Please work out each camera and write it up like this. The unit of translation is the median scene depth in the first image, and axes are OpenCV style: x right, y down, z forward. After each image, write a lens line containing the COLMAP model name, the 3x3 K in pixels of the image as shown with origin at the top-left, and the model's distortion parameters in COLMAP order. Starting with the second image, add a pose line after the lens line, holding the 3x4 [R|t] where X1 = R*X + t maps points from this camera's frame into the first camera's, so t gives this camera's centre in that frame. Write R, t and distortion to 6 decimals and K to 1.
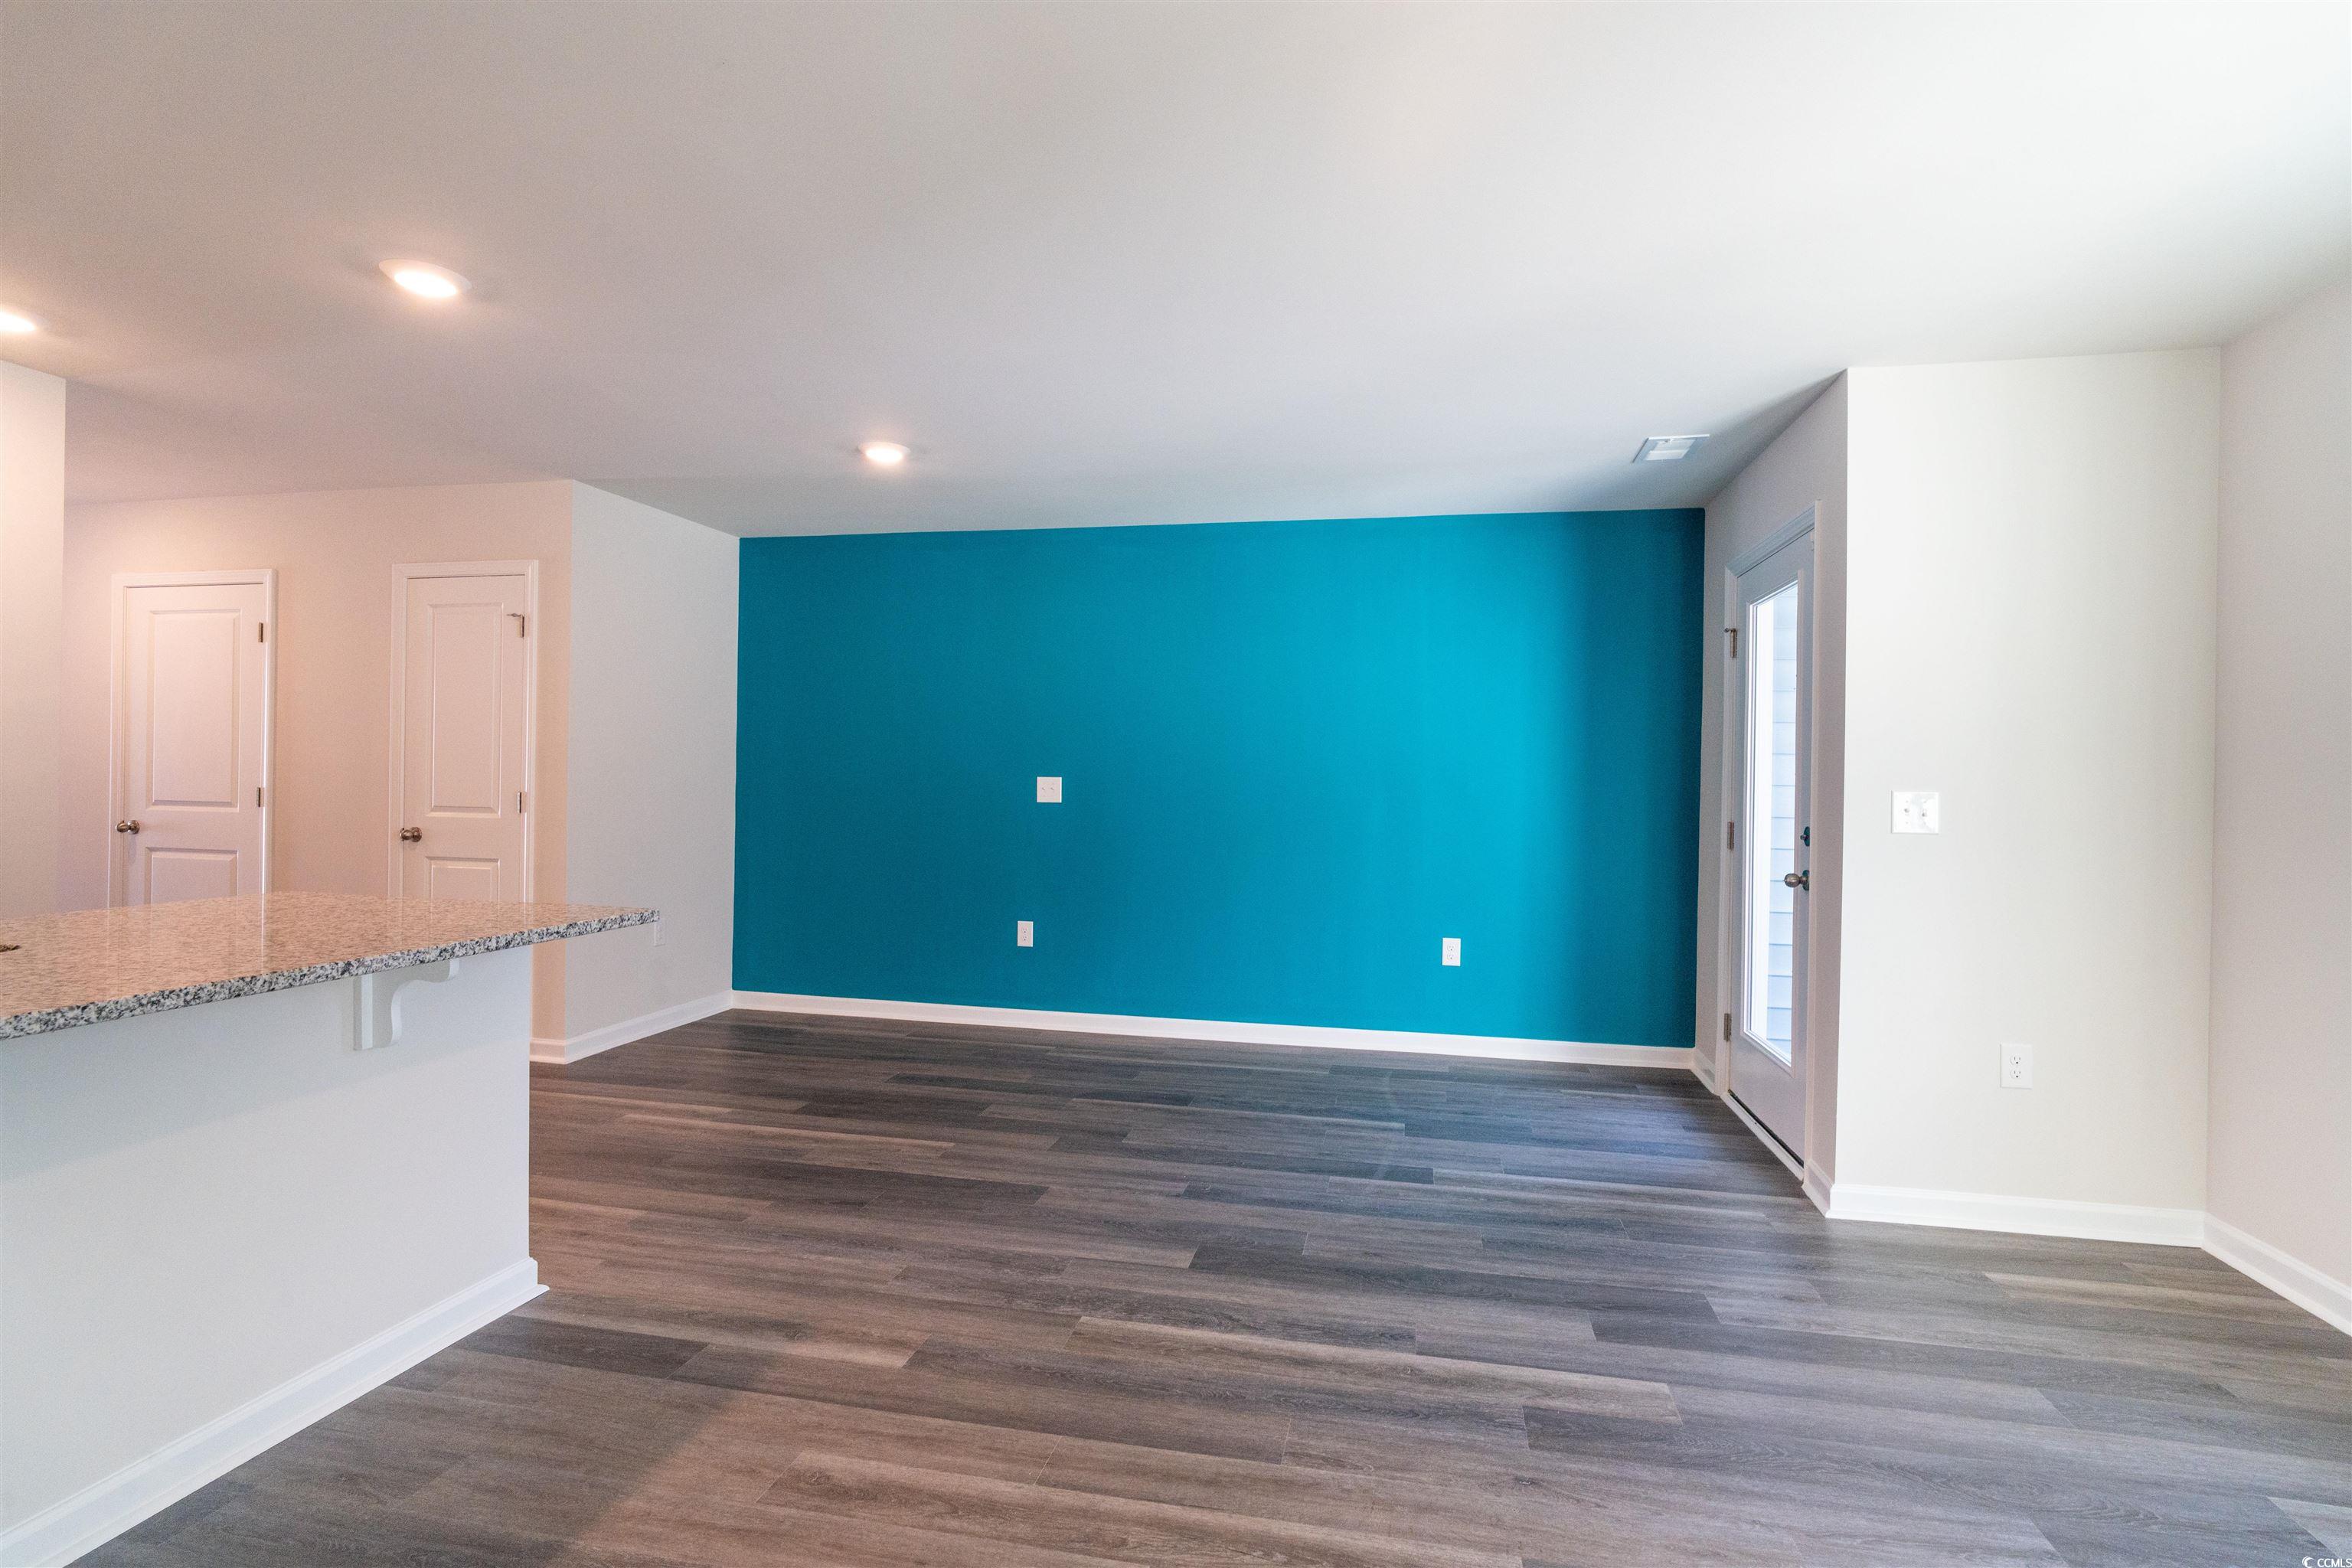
lens RADIAL K [[1088.5, 0, 1197.0], [0, 1088.5, 761.6], [0, 0, 1]] dist [-0.015096, 0.005909]
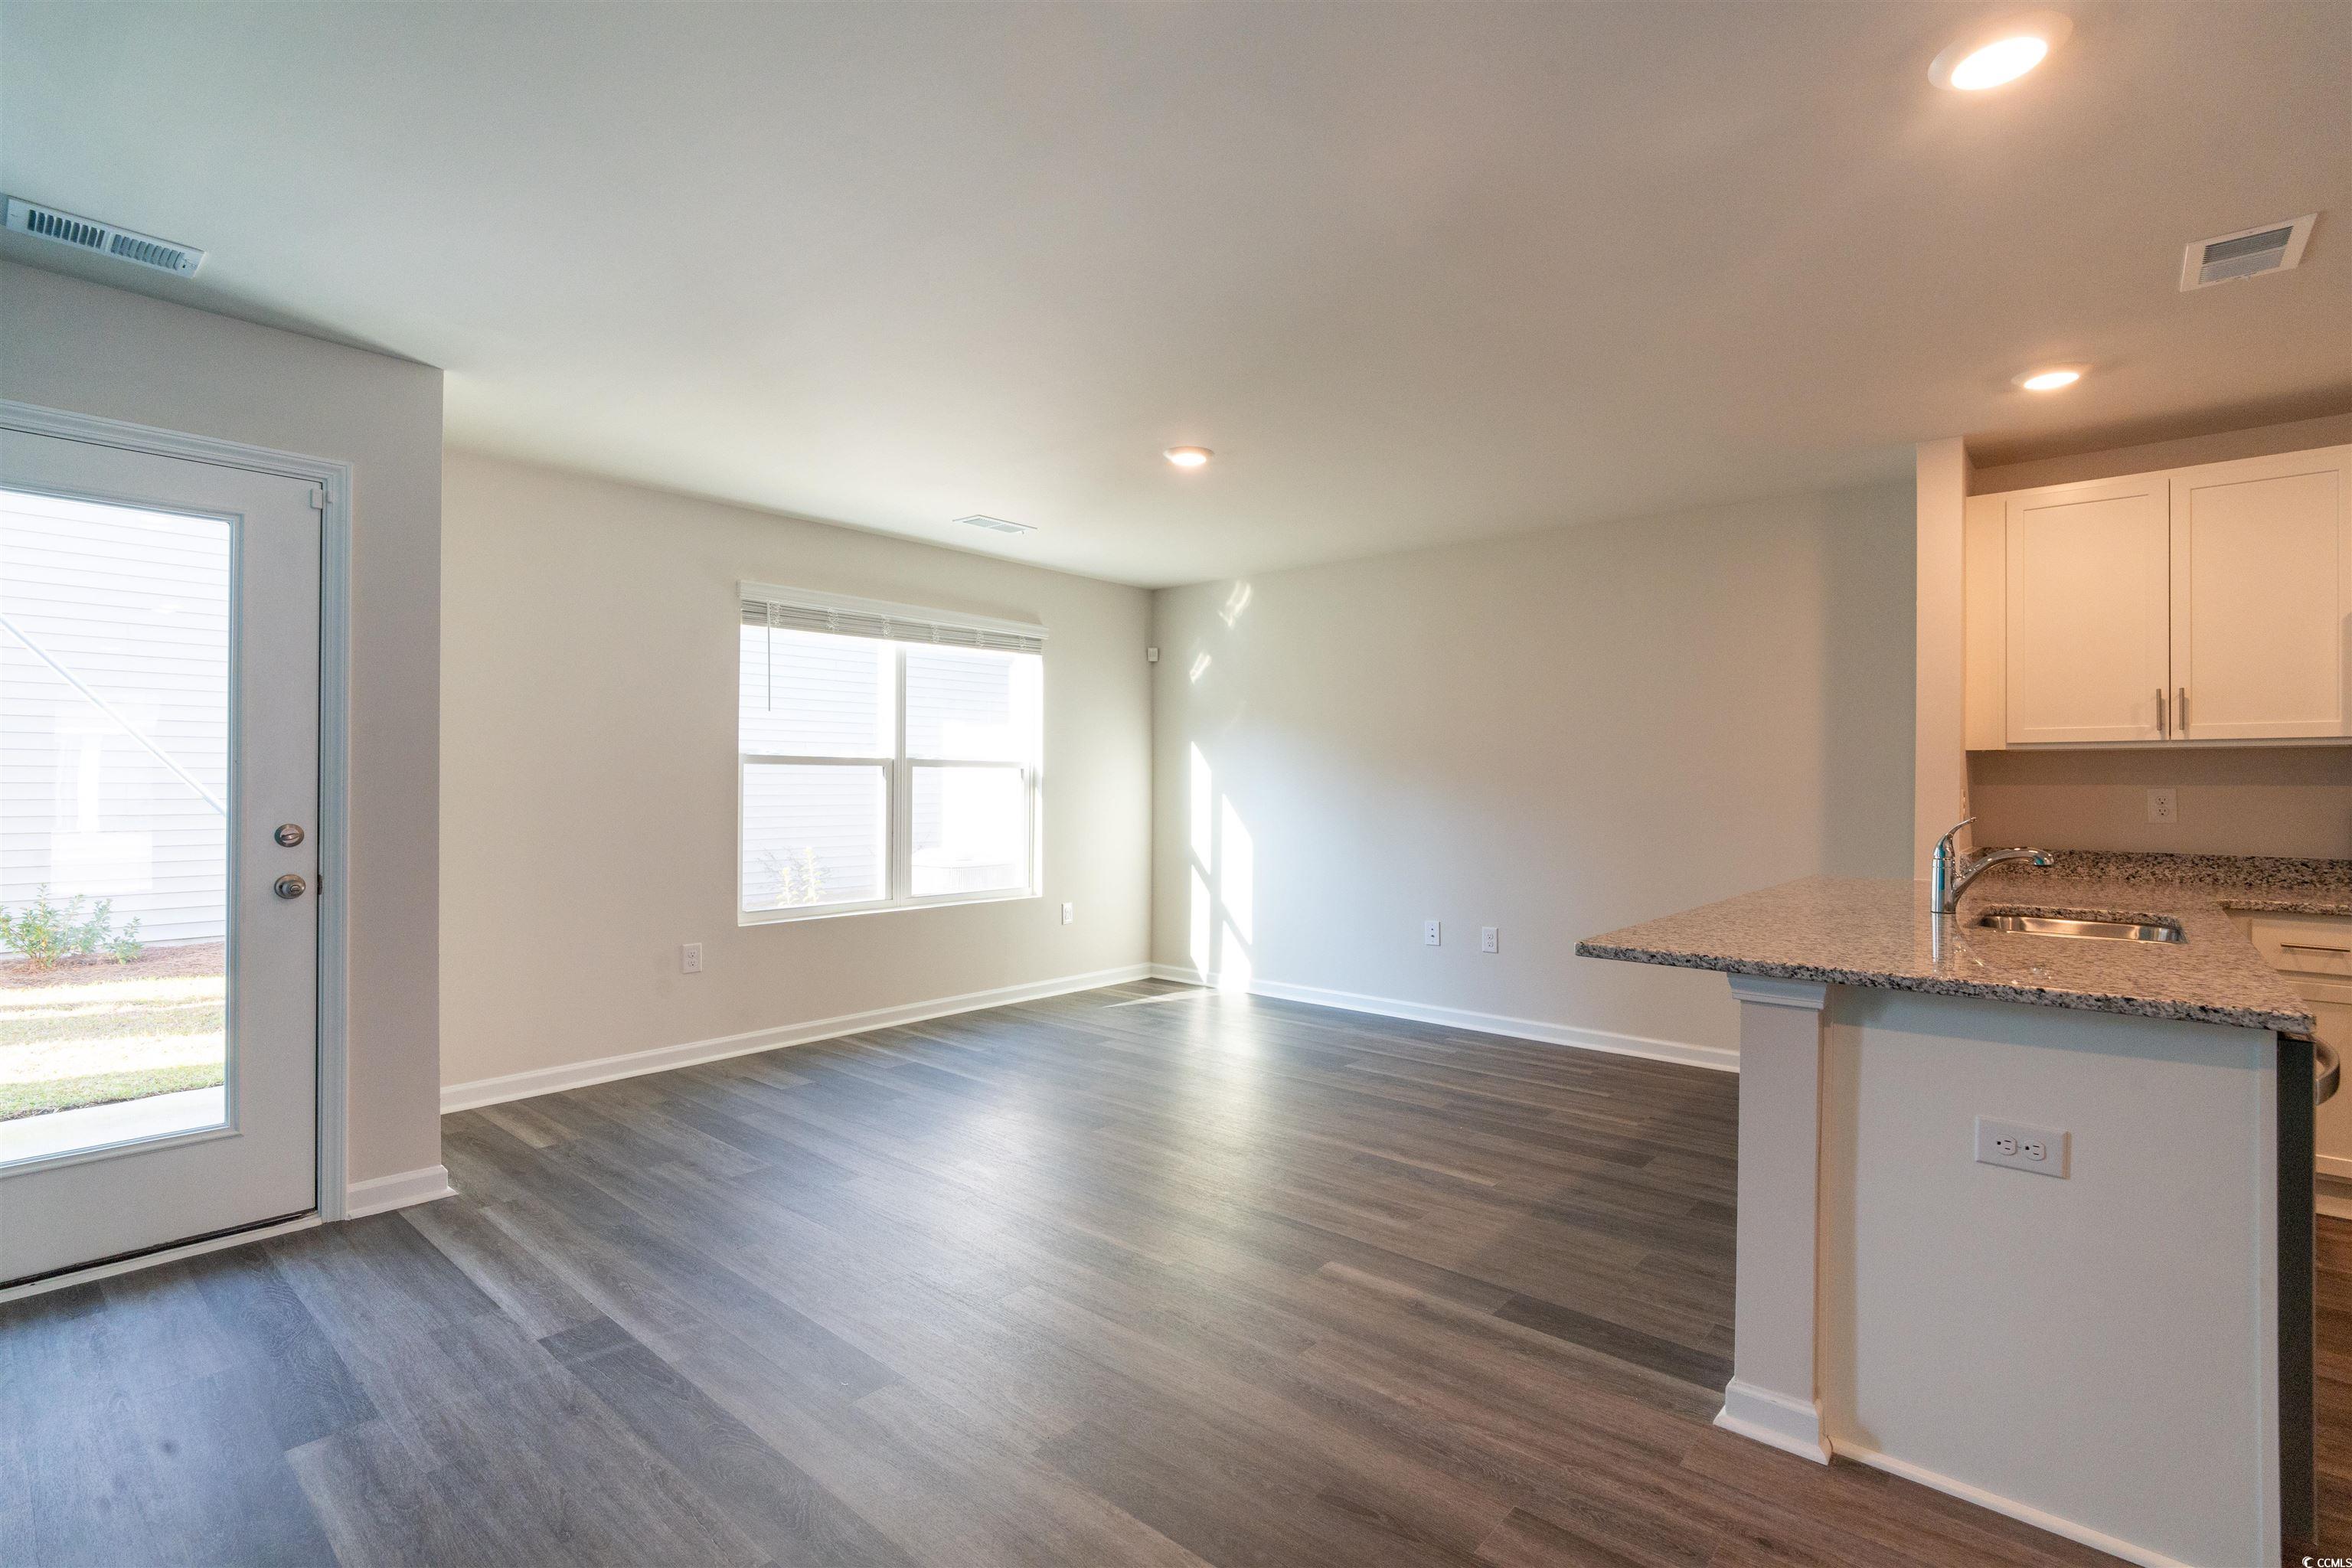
lens RADIAL K [[1088.5, 0, 1187.9], [0, 1088.5, 782.7], [0, 0, 1]] dist [-0.015096, 0.005909]
pose [[-0.867694, -0.020077, 0.496693, -0.488855], [-0.027384, 0.999597, -0.007434, 0.015972], [-0.496343, -0.020052, -0.867895, 1.439454]]
